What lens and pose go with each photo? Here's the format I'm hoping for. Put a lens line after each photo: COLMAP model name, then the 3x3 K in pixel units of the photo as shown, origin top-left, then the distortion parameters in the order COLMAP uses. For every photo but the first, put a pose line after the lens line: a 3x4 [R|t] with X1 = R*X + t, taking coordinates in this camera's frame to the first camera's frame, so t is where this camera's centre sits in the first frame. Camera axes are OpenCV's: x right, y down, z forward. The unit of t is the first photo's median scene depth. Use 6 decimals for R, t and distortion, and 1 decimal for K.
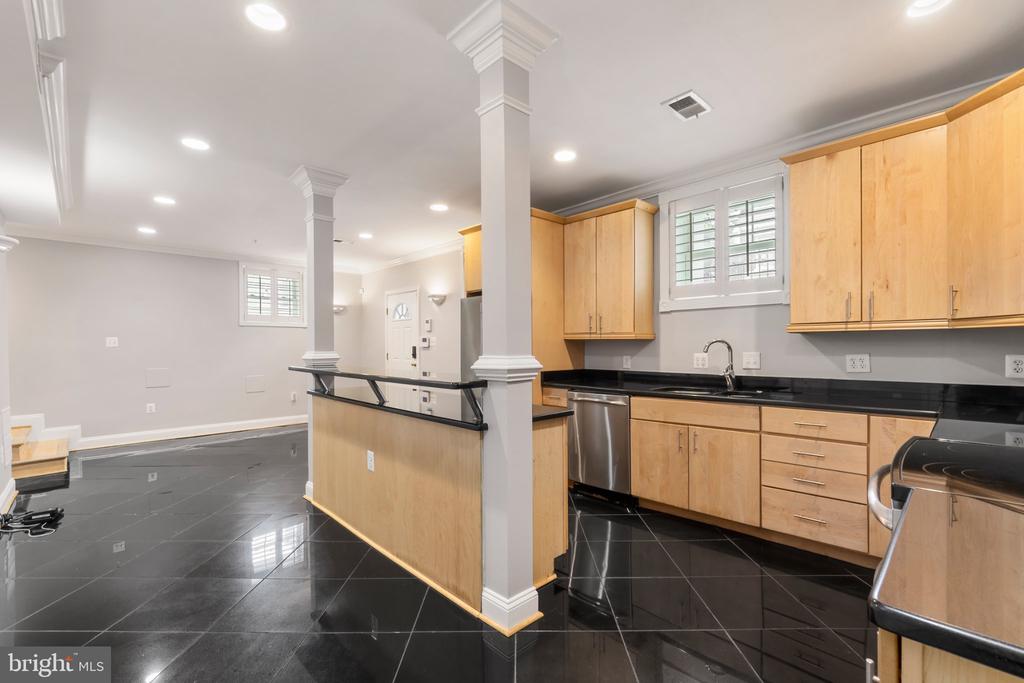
lens RADIAL K [[442.7, 0, 521.6], [0, 442.7, 355.6], [0, 0, 1]] dist [-0.005233, 0.001352]
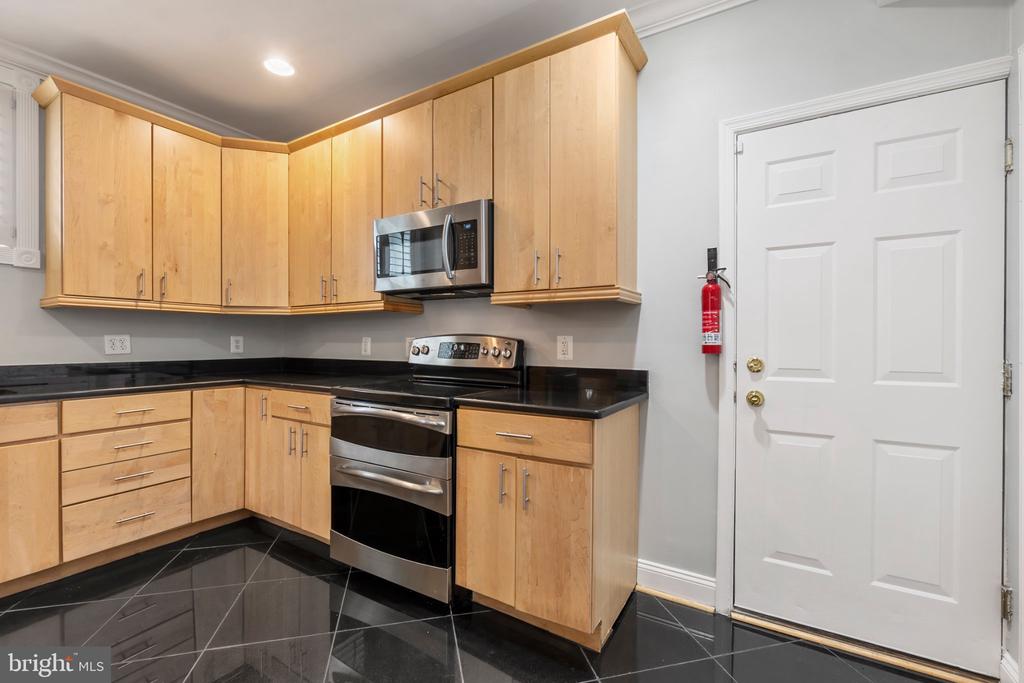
lens RADIAL K [[442.7, 0, 513.4], [0, 442.7, 342.9], [0, 0, 1]] dist [-0.005233, 0.001352]
pose [[-0.237767, -0.001505, 0.971321, -0.356333], [0.012043, 0.999917, 0.004498, 0.021099], [-0.971247, 0.012767, -0.237730, 0.422628]]
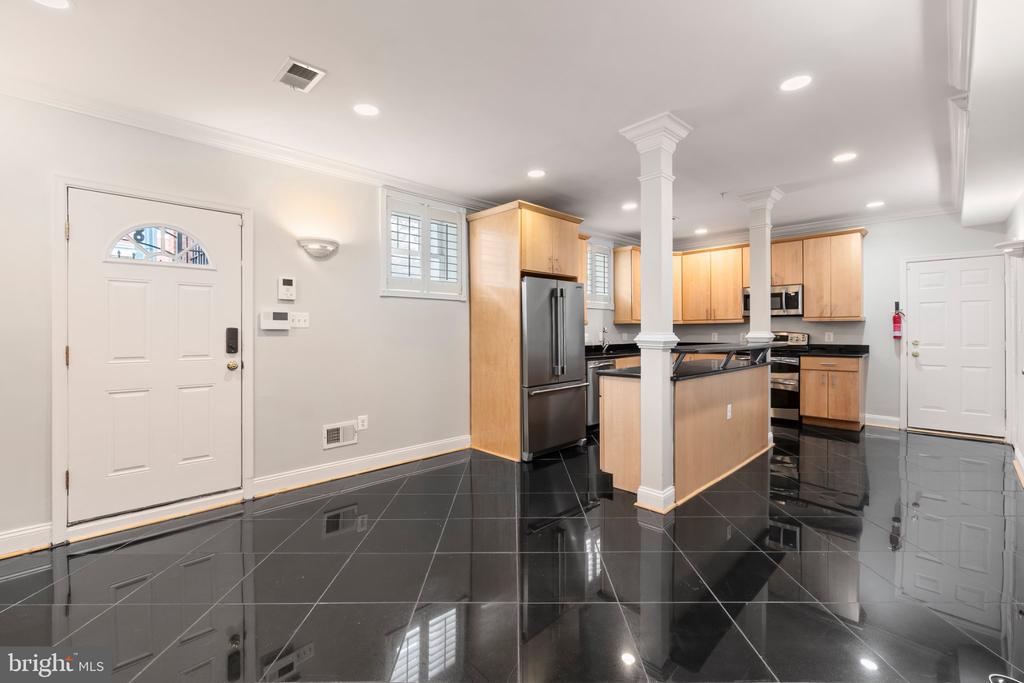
lens RADIAL K [[442.7, 0, 511.3], [0, 442.7, 331.4], [0, 0, 1]] dist [-0.005233, 0.001352]
pose [[0.004186, -0.000904, 0.999991, -1.588418], [0.023055, 0.999734, 0.000807, -0.023536], [-0.999725, 0.023051, 0.004205, 1.536840]]
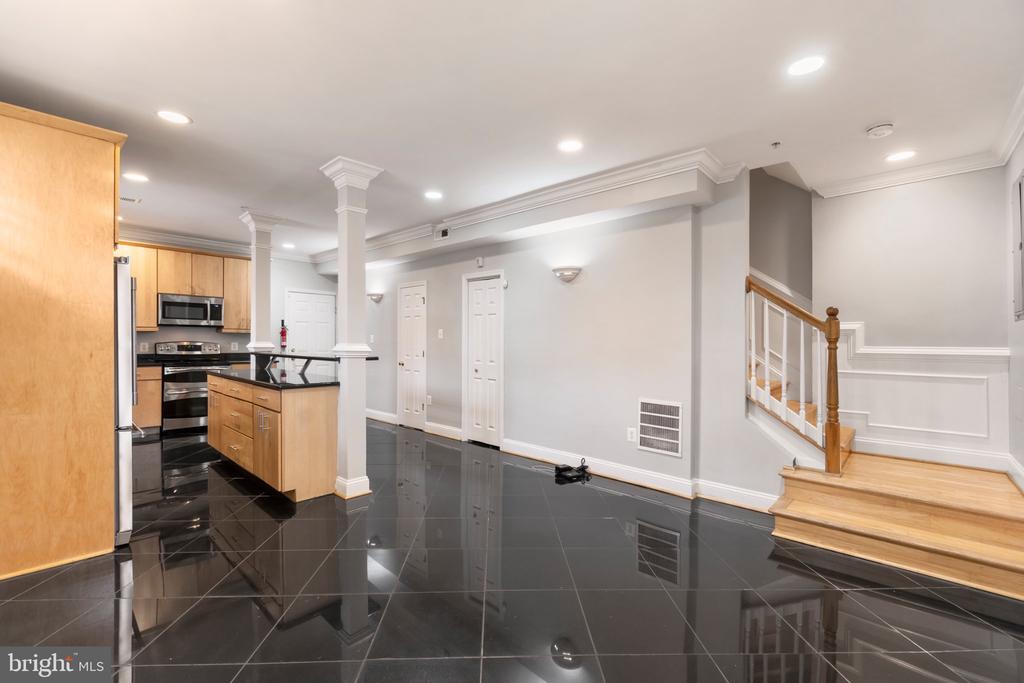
lens RADIAL K [[442.7, 0, 515.5], [0, 442.7, 344.7], [0, 0, 1]] dist [-0.005233, 0.001352]
pose [[-0.998554, -0.008359, -0.053111, -0.933988], [-0.009644, 0.999666, 0.023970, -0.040683], [0.052893, 0.024448, -0.998301, 2.410919]]
